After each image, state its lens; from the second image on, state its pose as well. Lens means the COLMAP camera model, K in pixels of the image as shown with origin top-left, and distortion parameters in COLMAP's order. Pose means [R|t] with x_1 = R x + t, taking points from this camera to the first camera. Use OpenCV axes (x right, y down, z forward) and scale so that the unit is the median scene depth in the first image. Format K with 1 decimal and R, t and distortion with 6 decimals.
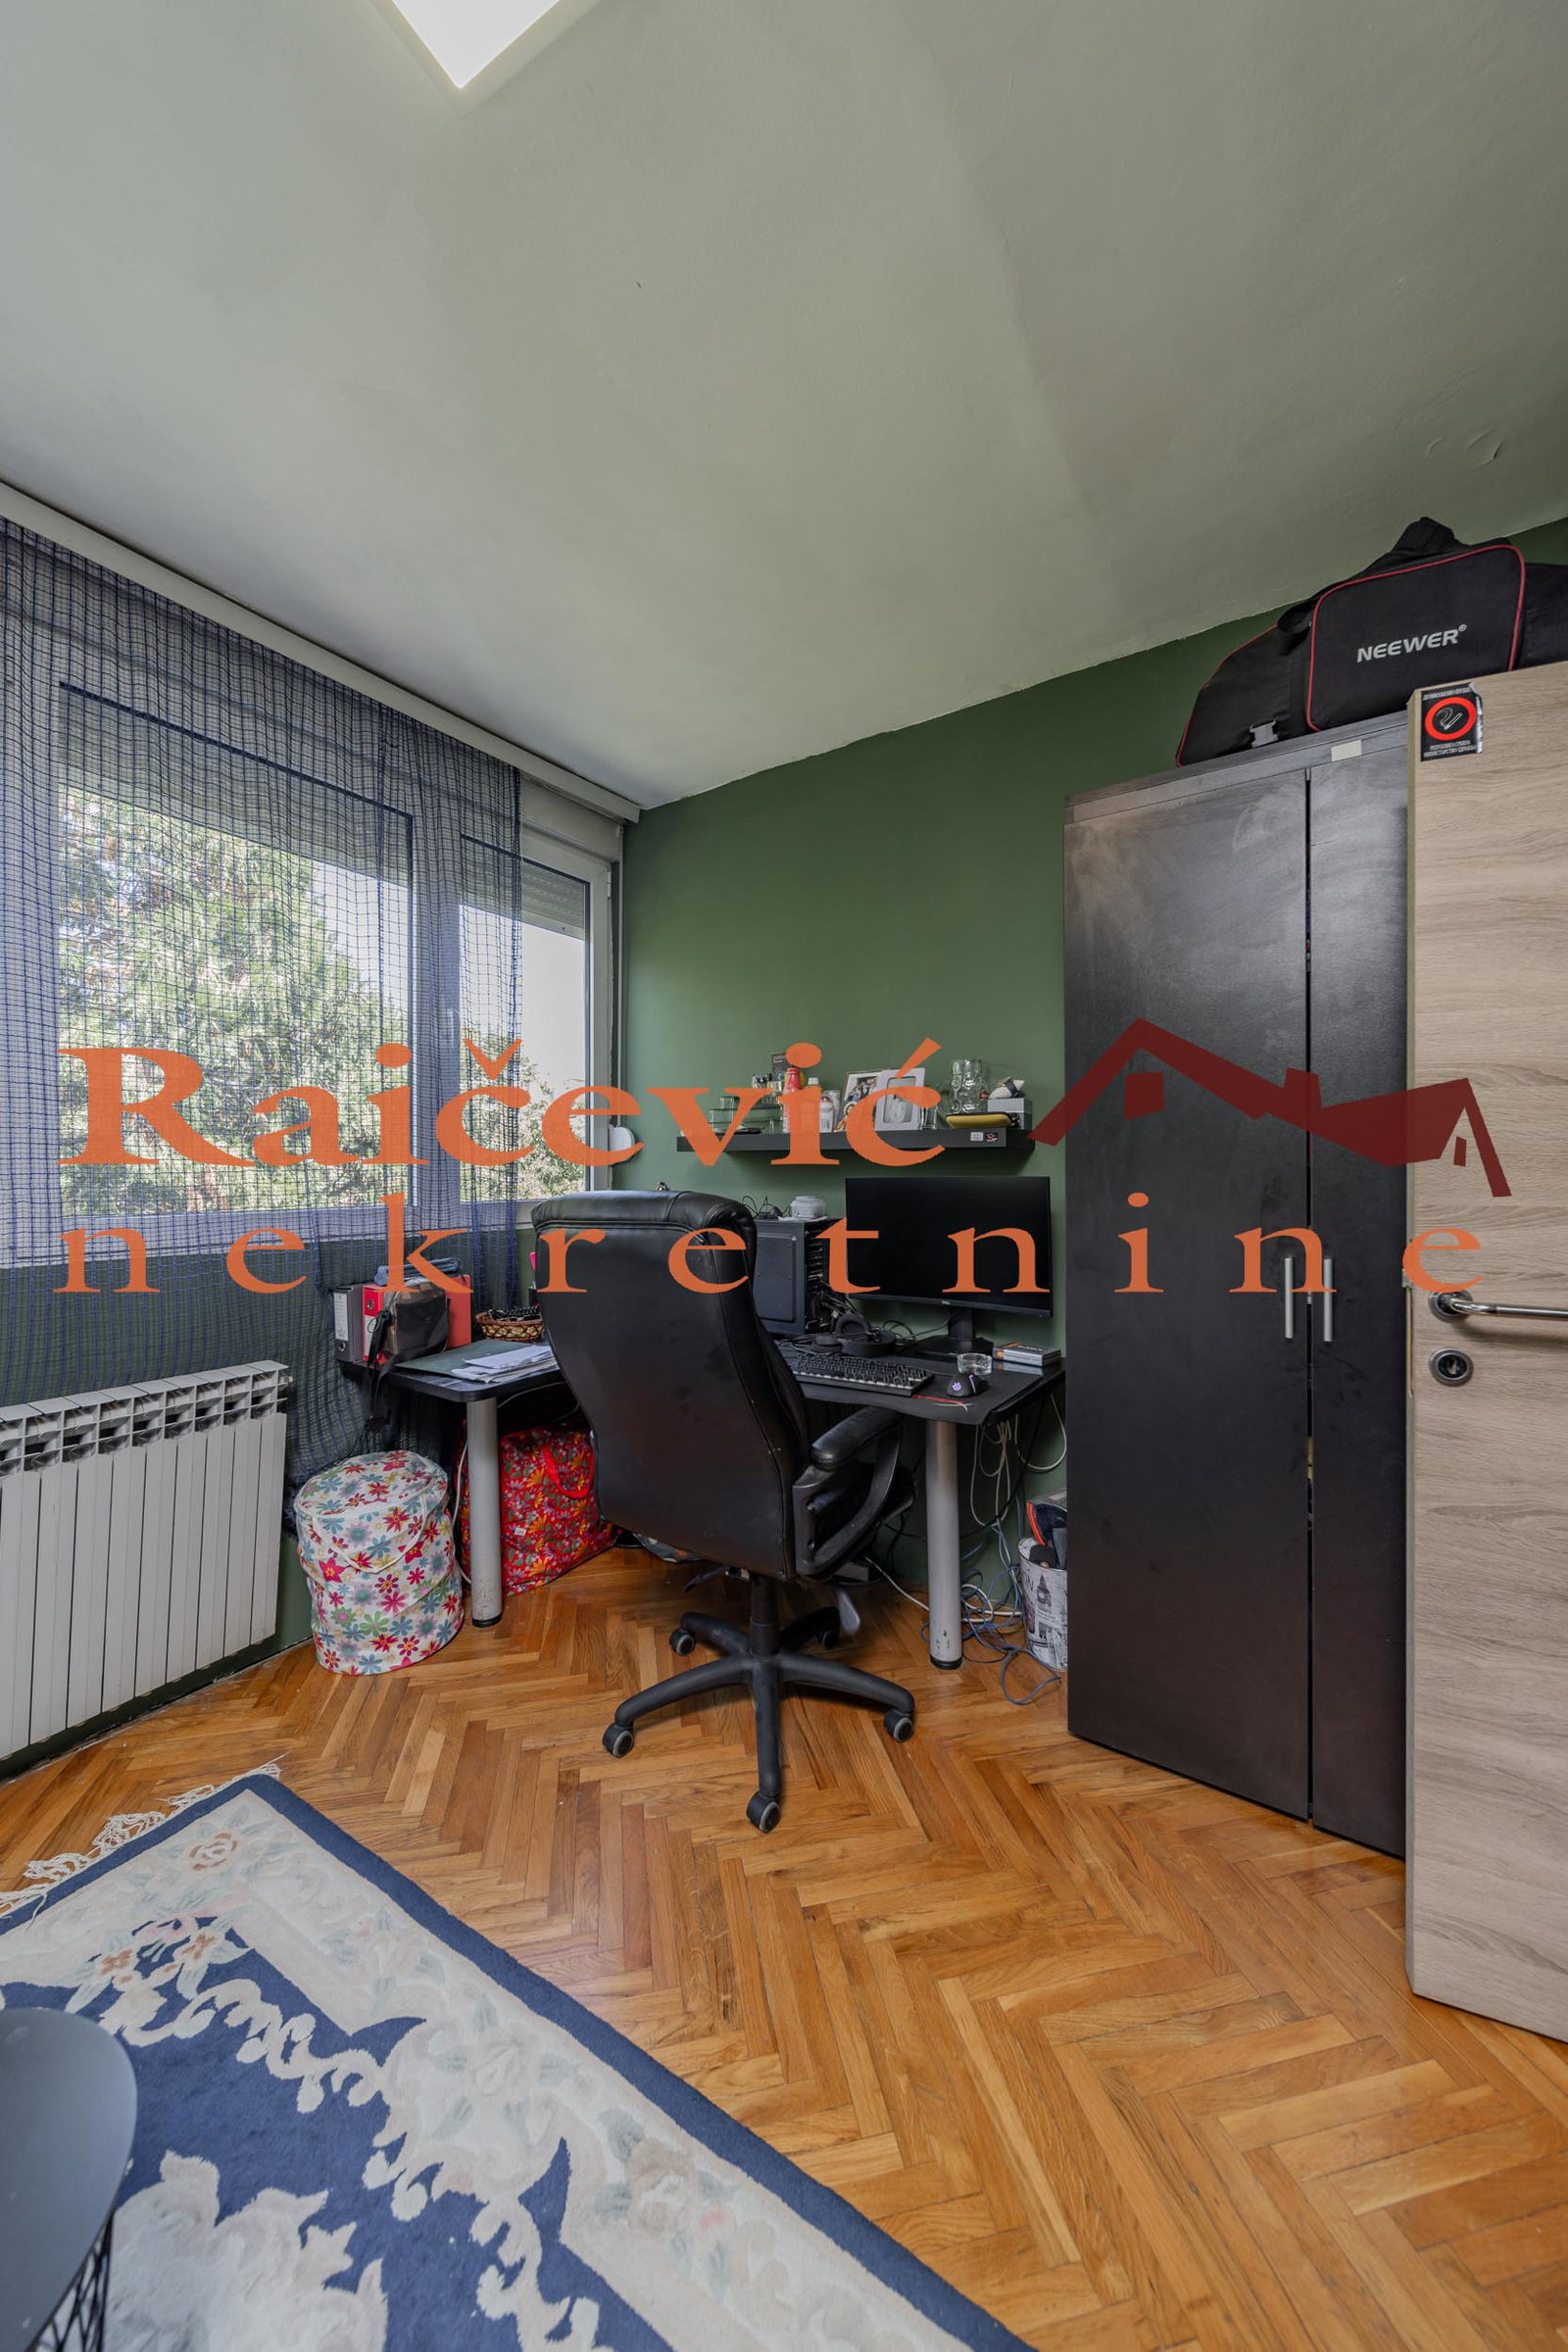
lens RADIAL K [[822.6, 0, 804.5], [0, 822.6, 1173.0], [0, 0, 1]] dist [-0.002641, -0.000570]
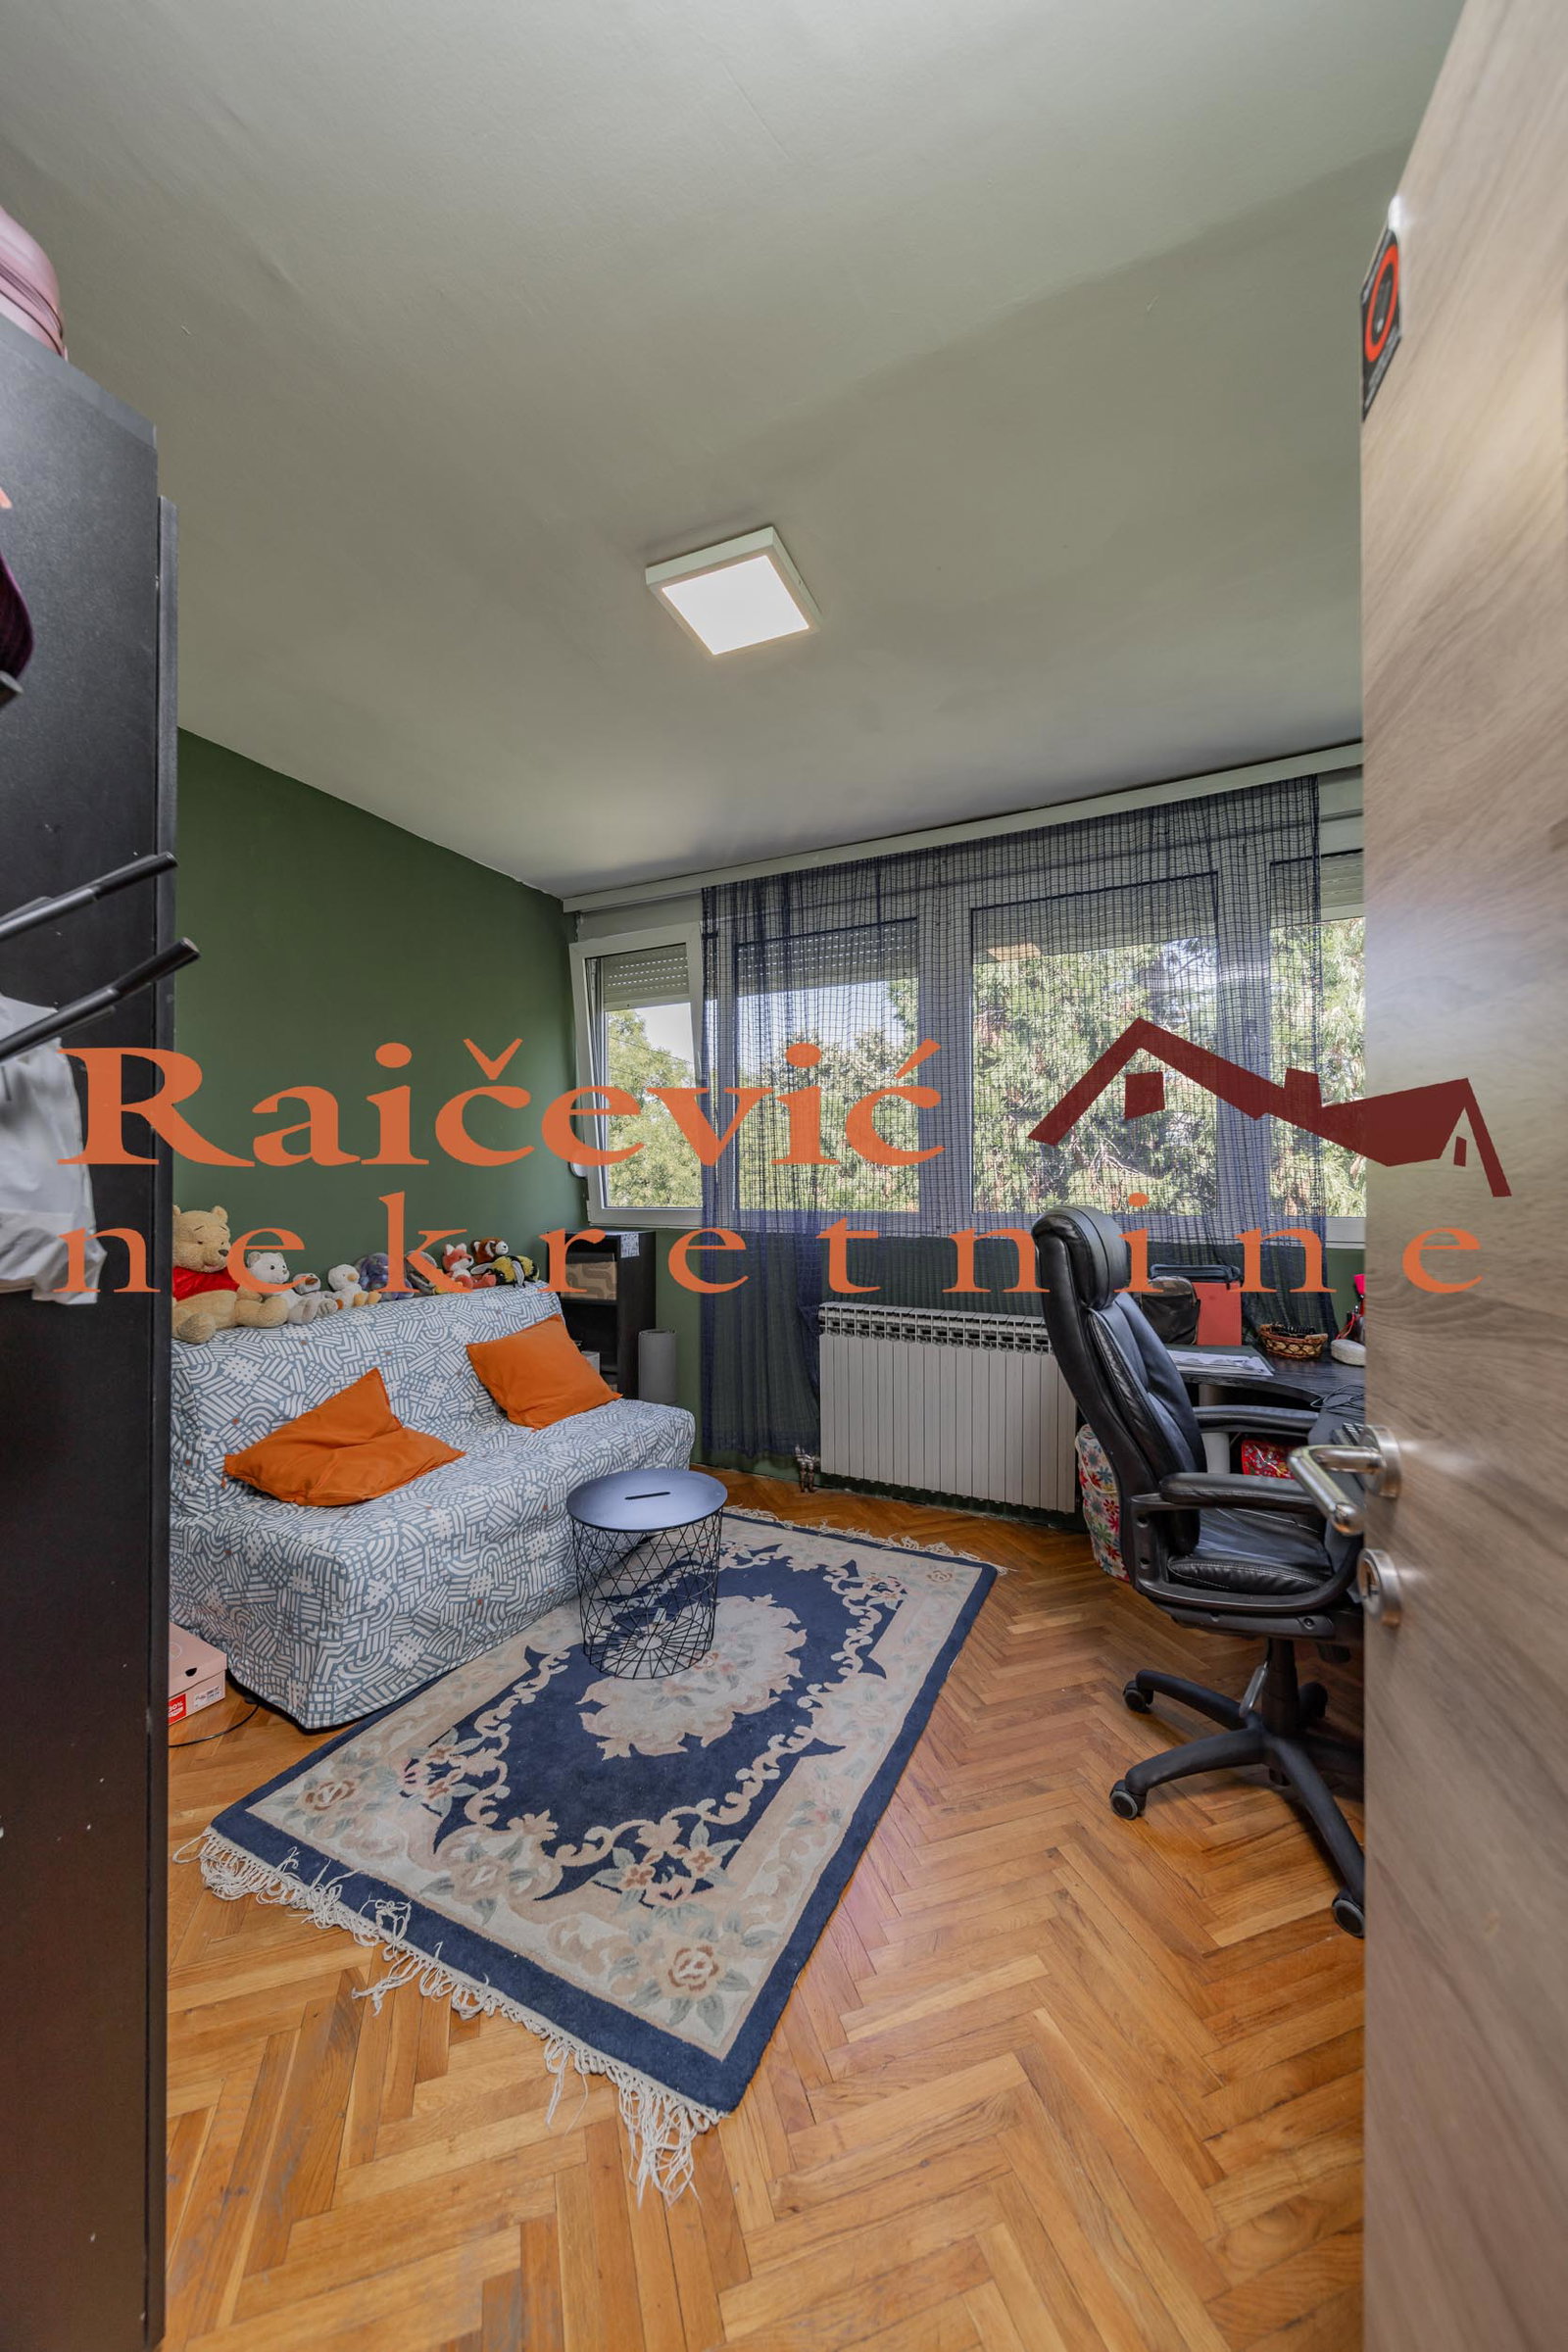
lens RADIAL K [[822.6, 0, 769.6], [0, 822.6, 1213.2], [0, 0, 1]] dist [-0.002641, -0.000570]
pose [[0.128602, 0.049092, -0.990480, 1.140769], [-0.020412, 0.998693, 0.046849, -0.008558], [0.991486, 0.014193, 0.129436, 0.519393]]
